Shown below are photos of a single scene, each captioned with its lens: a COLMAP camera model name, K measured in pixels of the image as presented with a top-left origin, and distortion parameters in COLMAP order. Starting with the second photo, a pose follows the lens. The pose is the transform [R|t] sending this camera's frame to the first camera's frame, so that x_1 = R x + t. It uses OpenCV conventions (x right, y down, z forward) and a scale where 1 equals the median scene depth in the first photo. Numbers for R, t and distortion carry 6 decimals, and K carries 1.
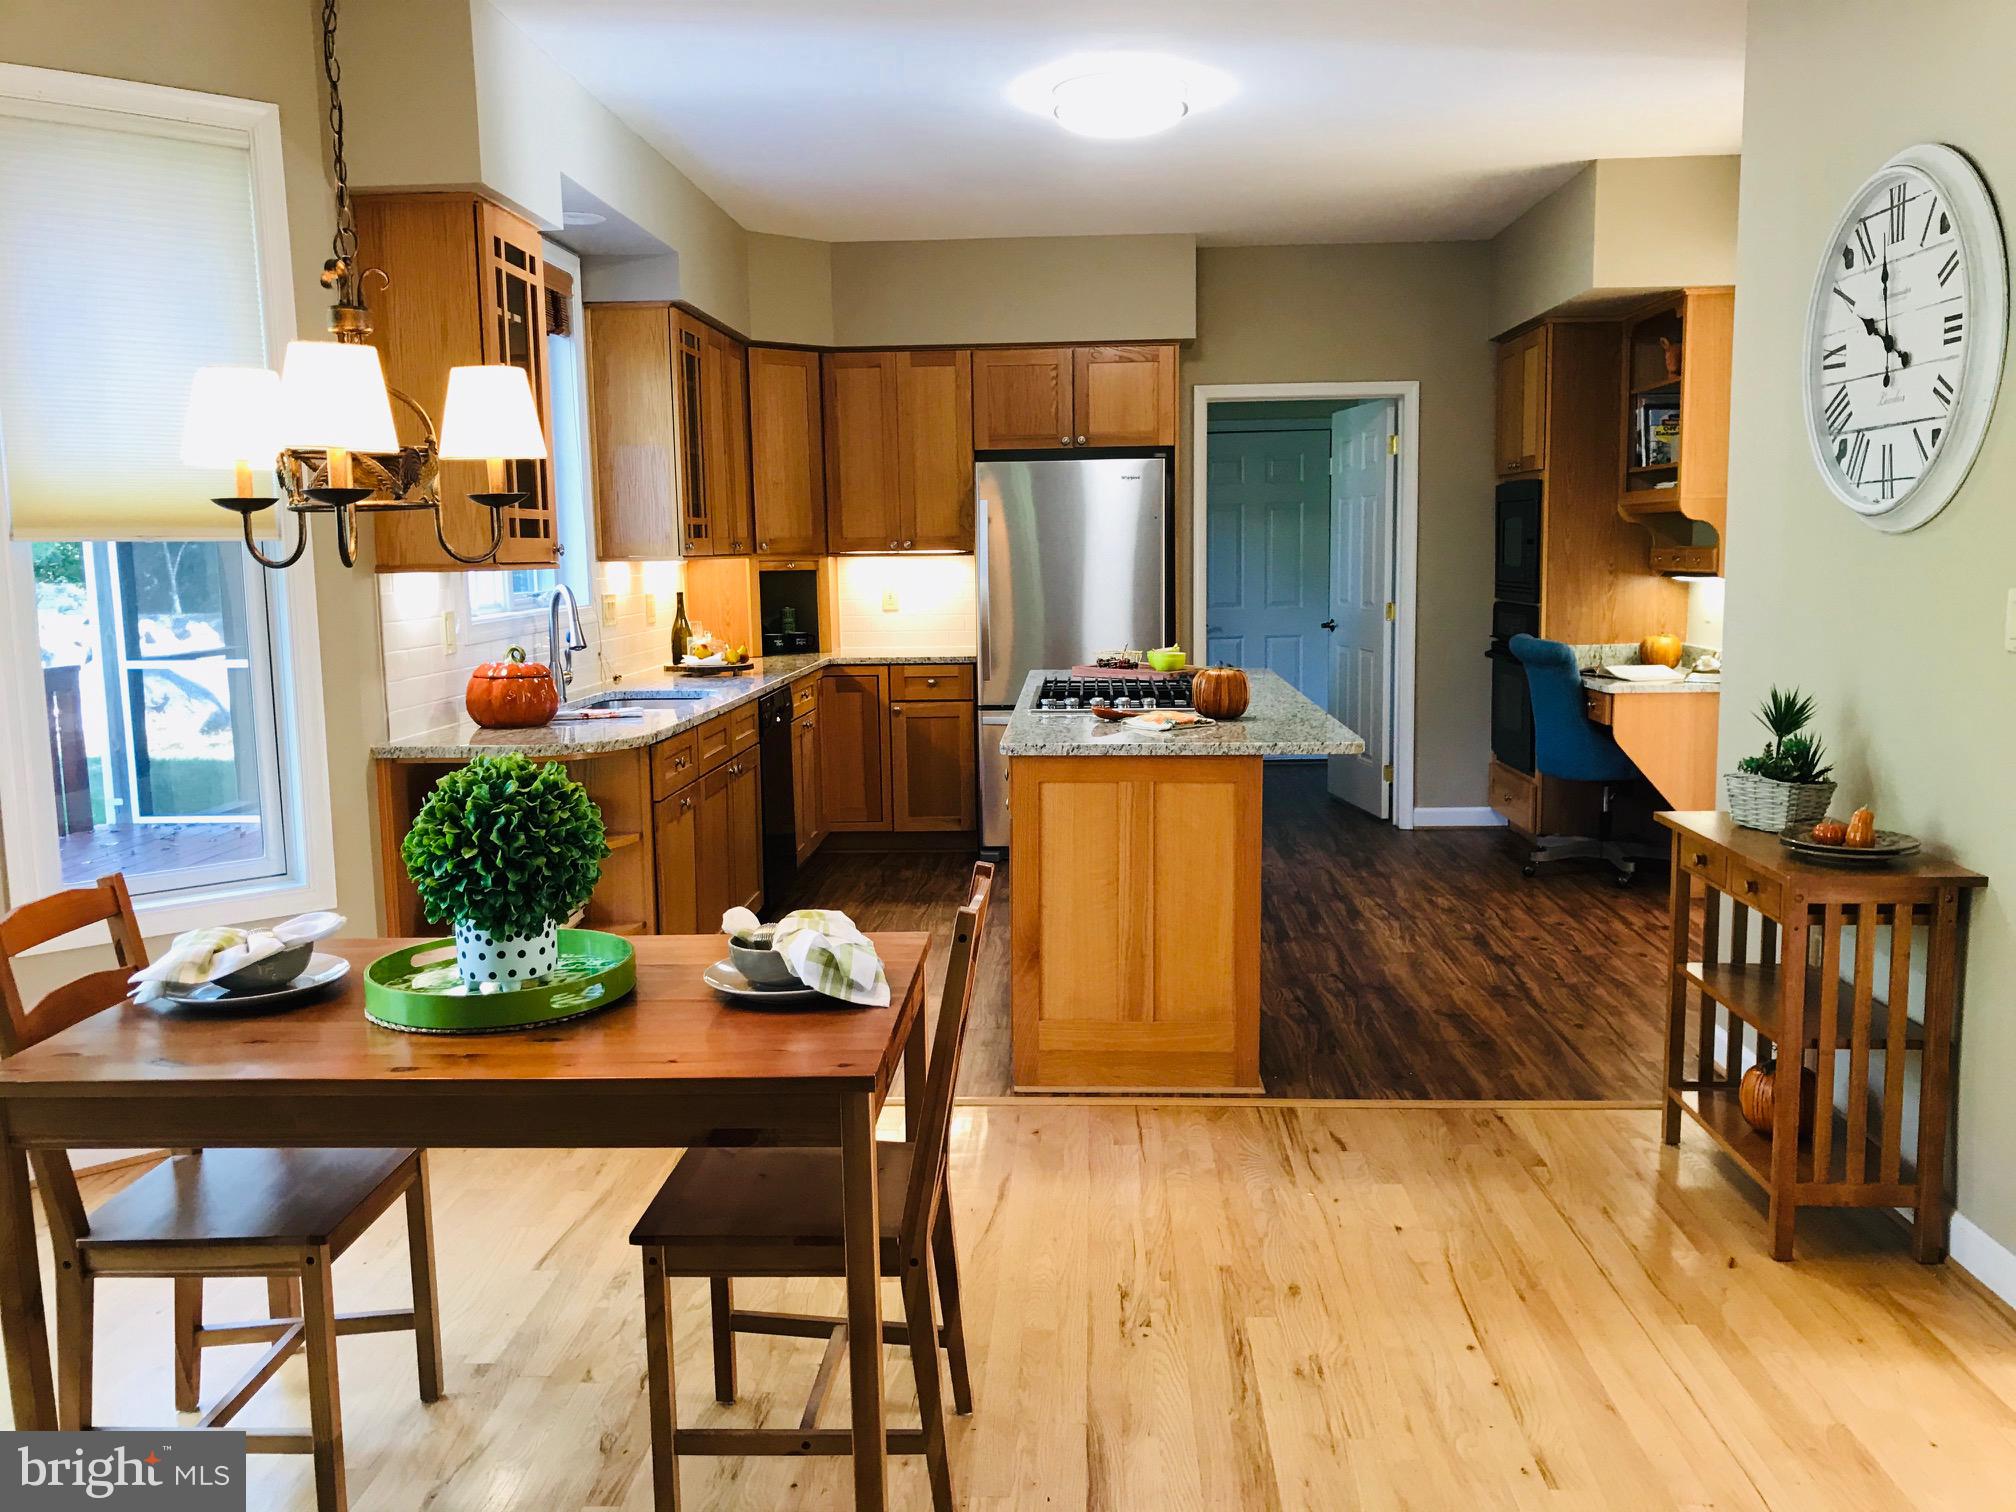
lens RADIAL K [[1652.2, 0, 1017.9], [0, 1652.2, 753.9], [0, 0, 1]] dist [0.044431, -0.066502]
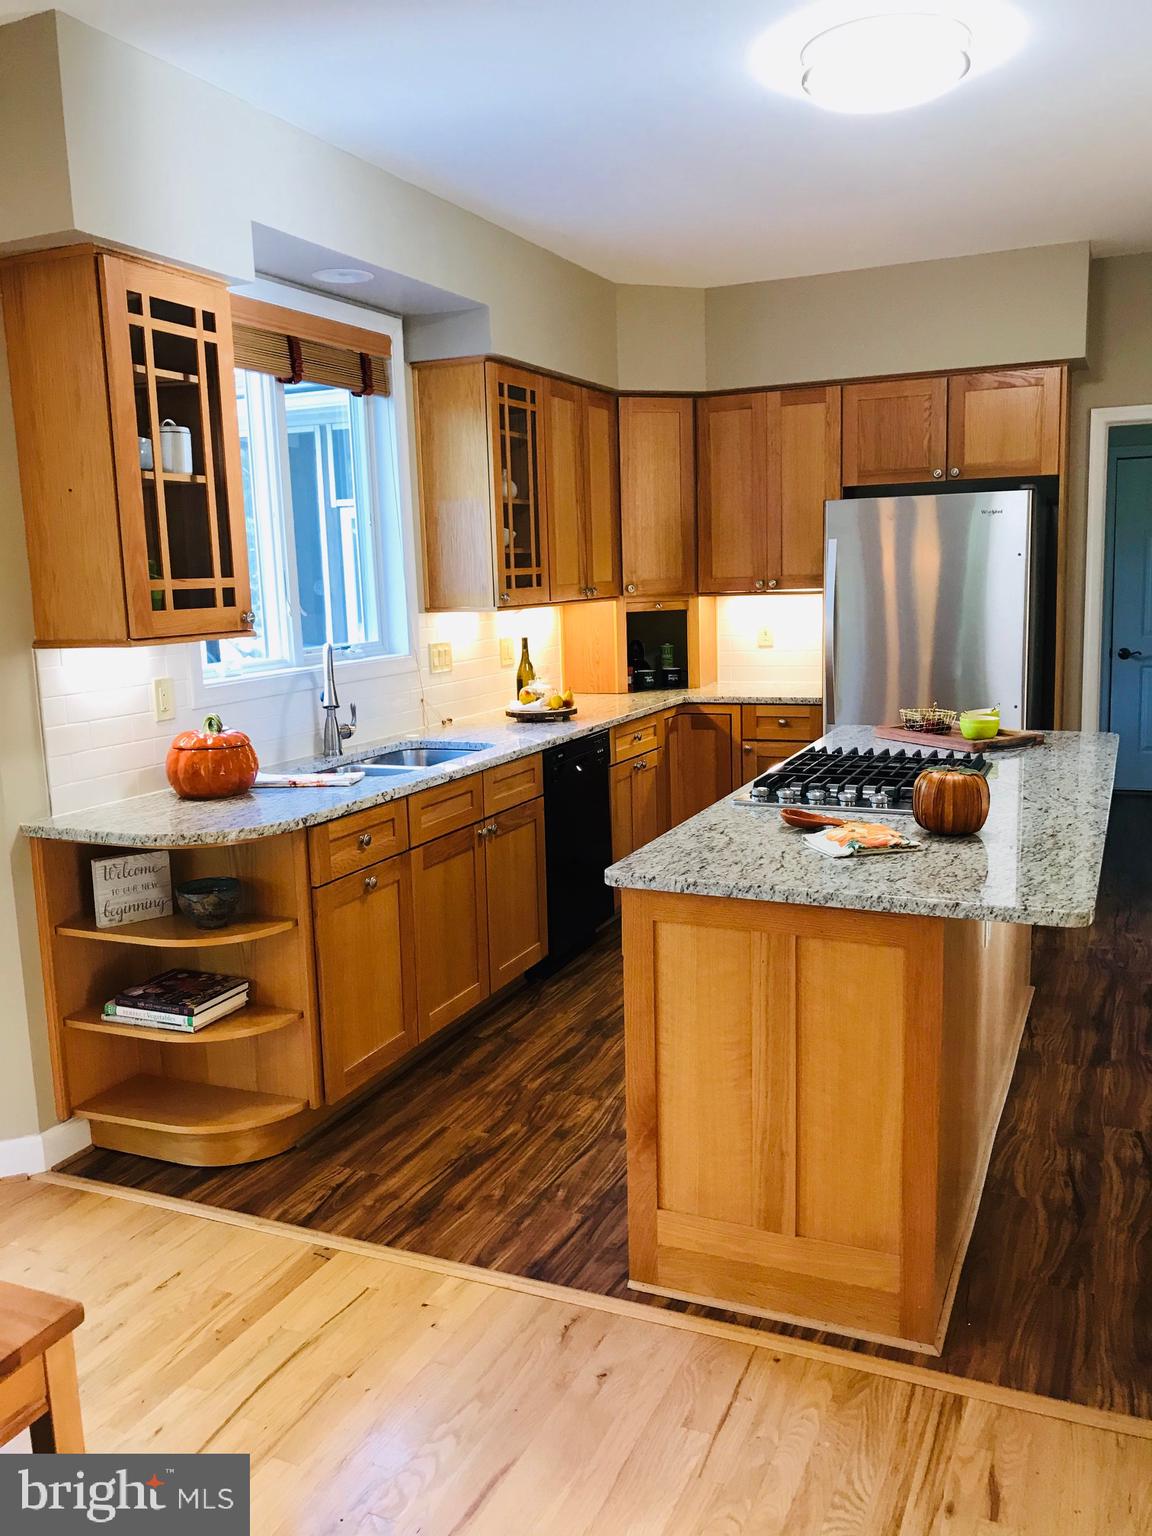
lens RADIAL K [[1258.8, 0, 581.2], [0, 1258.8, 769.1], [0, 0, 1]] dist [0.044431, -0.066502]
pose [[0.931695, 0.045194, -0.360420, 0.135560], [-0.029995, 0.998413, 0.047656, -0.058656], [0.362002, -0.033590, 0.931572, 0.291843]]
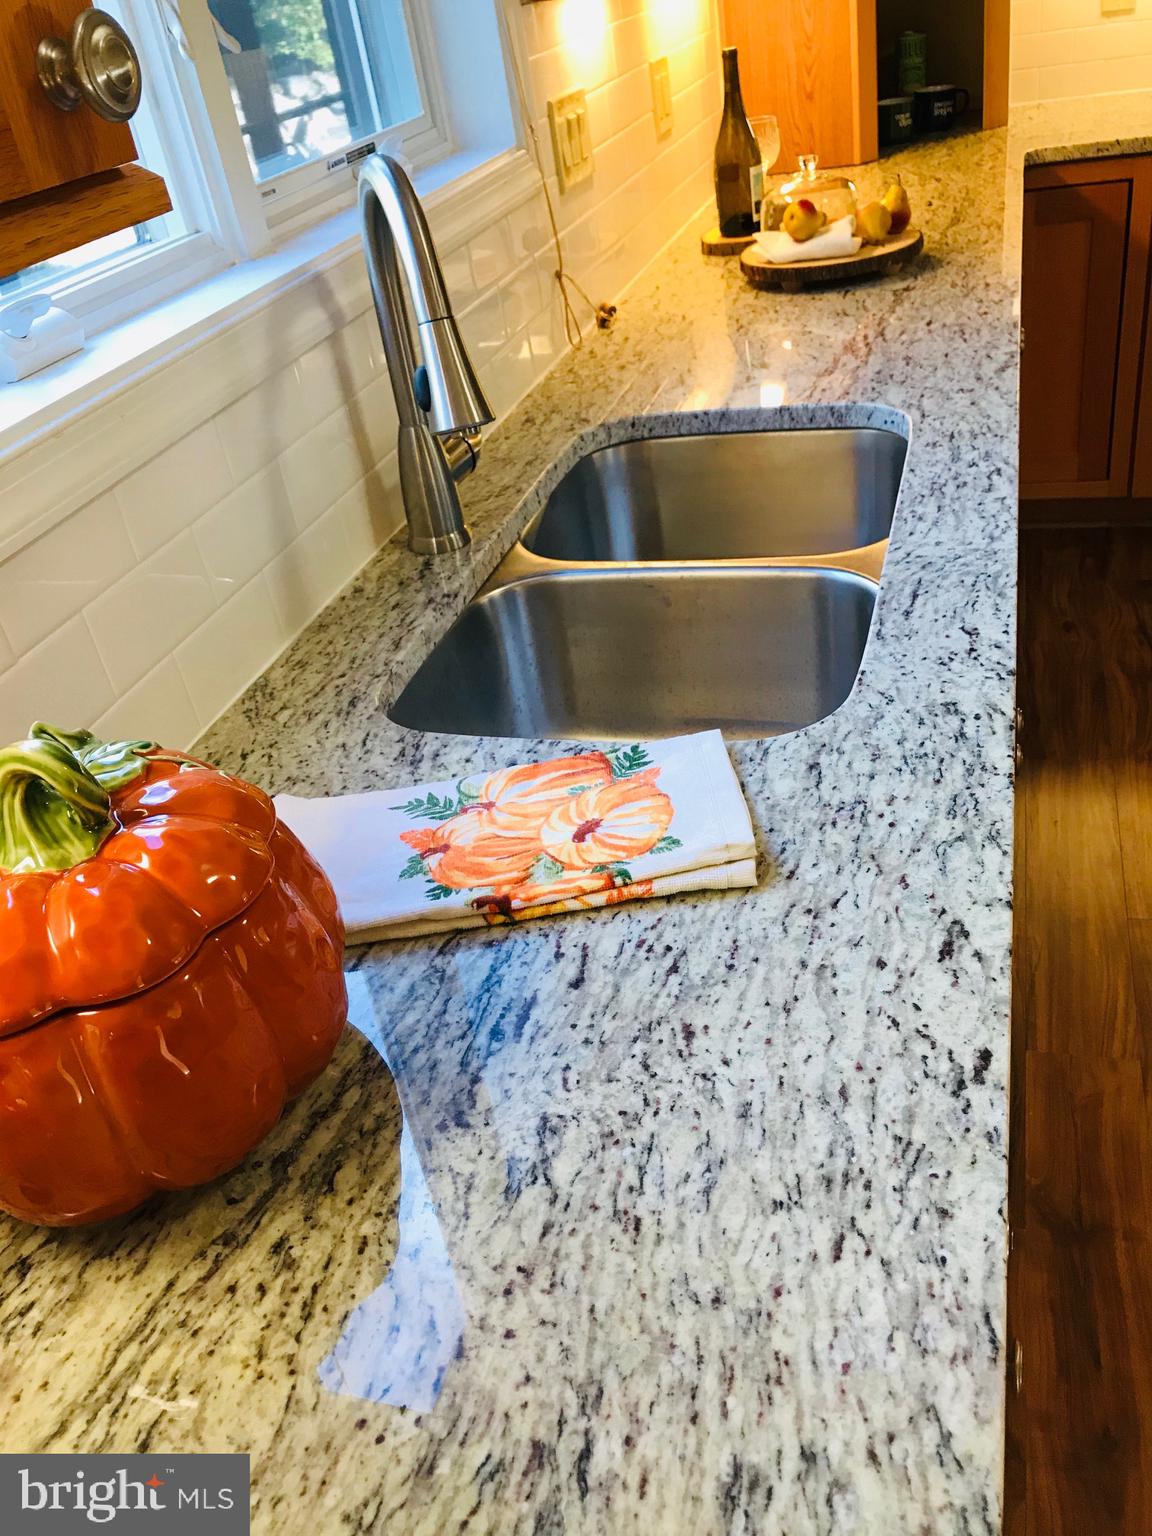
lens RADIAL K [[1258.8, 0, 579.0], [0, 1258.8, 767.3], [0, 0, 1]] dist [0.044431, -0.066502]
pose [[0.966530, 0.023727, -0.255455, -0.171661], [0.095011, 0.891813, 0.442314, -0.089608], [0.238313, -0.451781, 0.859710, 0.703953]]
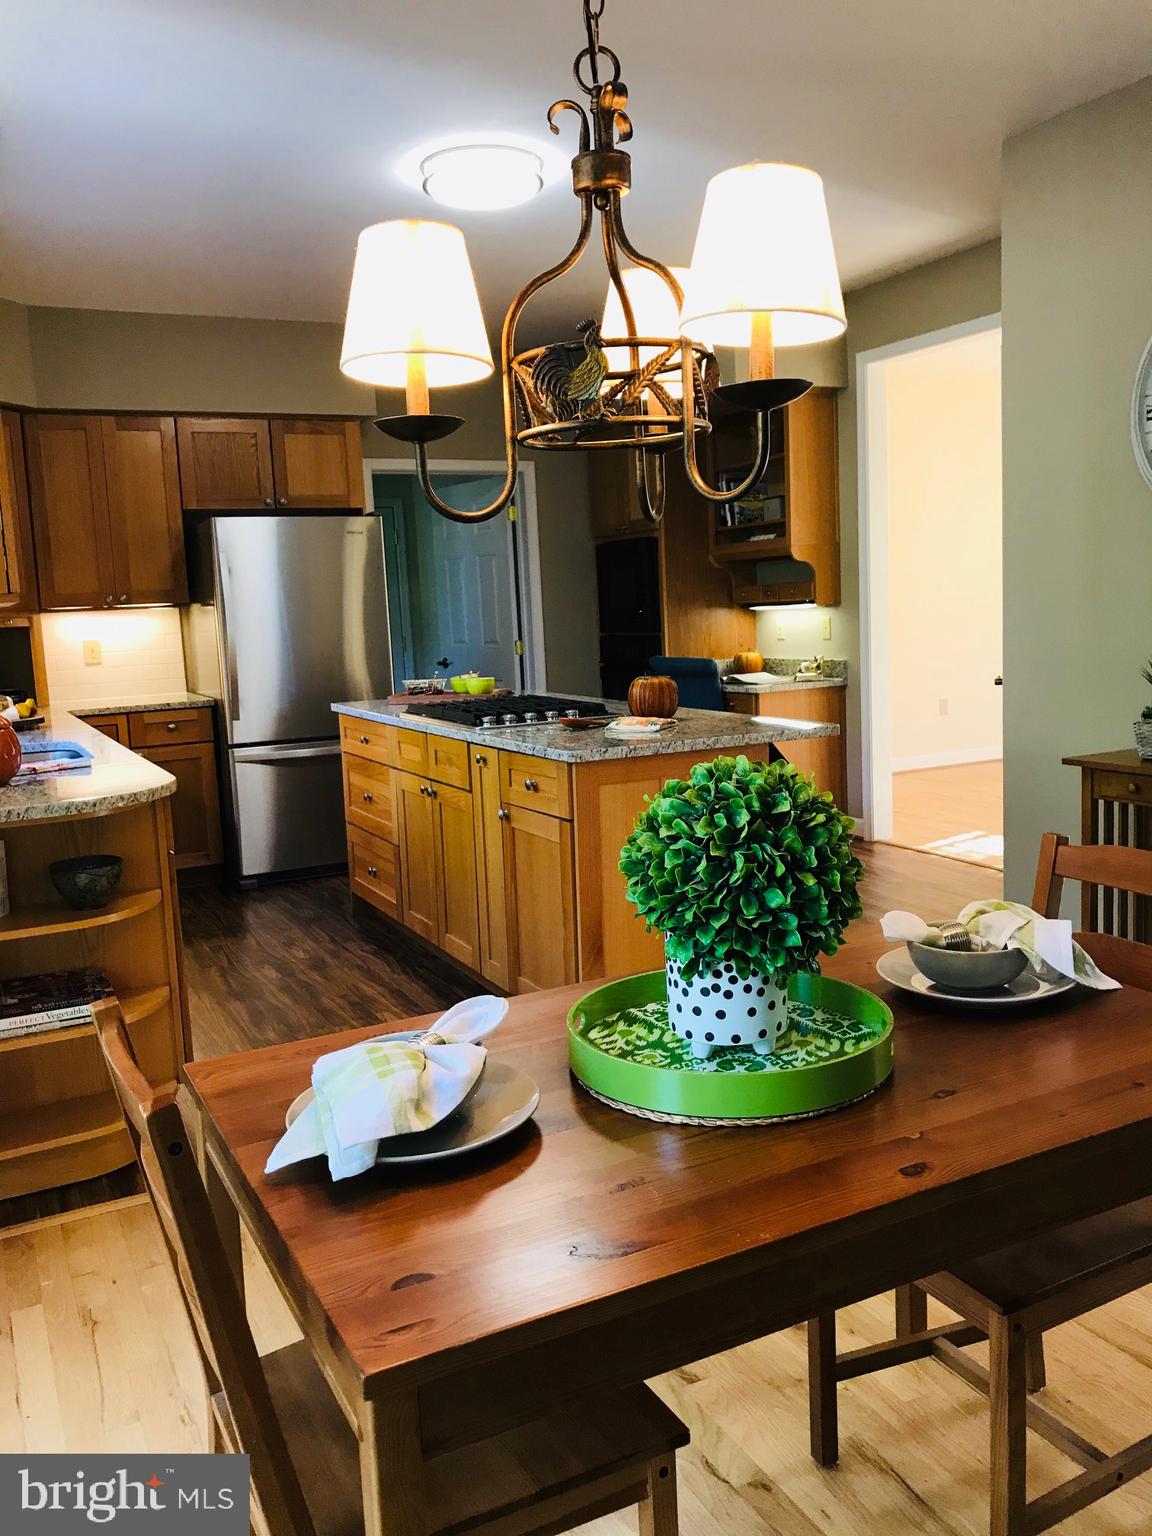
lens RADIAL K [[1258.8, 0, 570.2], [0, 1258.8, 766.8], [0, 0, 1]] dist [0.044431, -0.066502]
pose [[0.869613, -0.088185, 0.485794, -0.276574], [0.094394, 0.995466, 0.011731, -0.004270], [-0.484626, 0.035654, 0.873995, 0.204970]]
